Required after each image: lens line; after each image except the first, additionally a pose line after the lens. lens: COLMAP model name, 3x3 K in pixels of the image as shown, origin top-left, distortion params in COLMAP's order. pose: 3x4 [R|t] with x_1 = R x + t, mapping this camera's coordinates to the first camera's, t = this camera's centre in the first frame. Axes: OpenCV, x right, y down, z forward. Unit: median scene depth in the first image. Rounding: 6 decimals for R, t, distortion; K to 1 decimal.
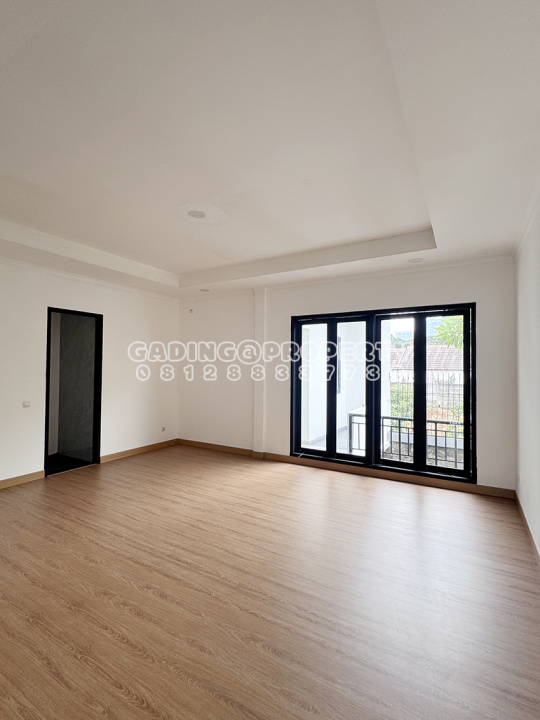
lens RADIAL K [[334.2, 0, 268.5], [0, 334.2, 355.2], [0, 0, 1]] dist [0.001427, -0.000848]
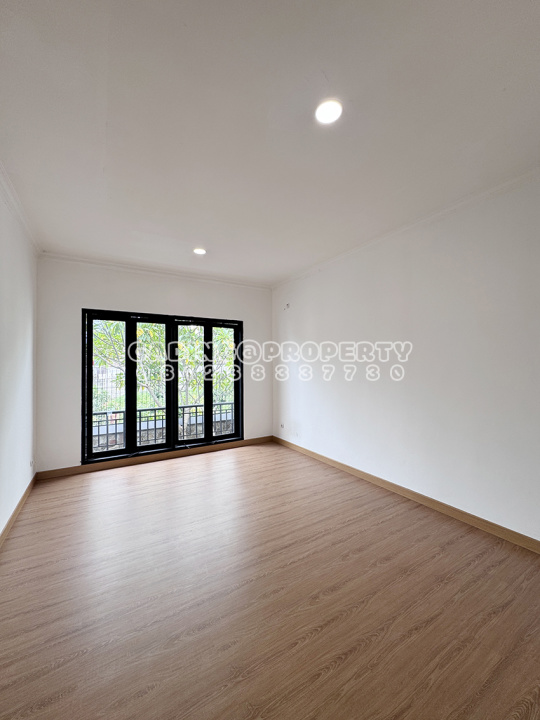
lens RADIAL K [[285.9, 0, 267.9], [0, 285.9, 365.7], [0, 0, 1]] dist [-0.003894, 0.000018]
pose [[0.481176, -0.010333, 0.876563, -0.425780], [-0.023611, 0.999415, 0.024743, 0.006753], [-0.876306, -0.032602, 0.480650, 0.248051]]
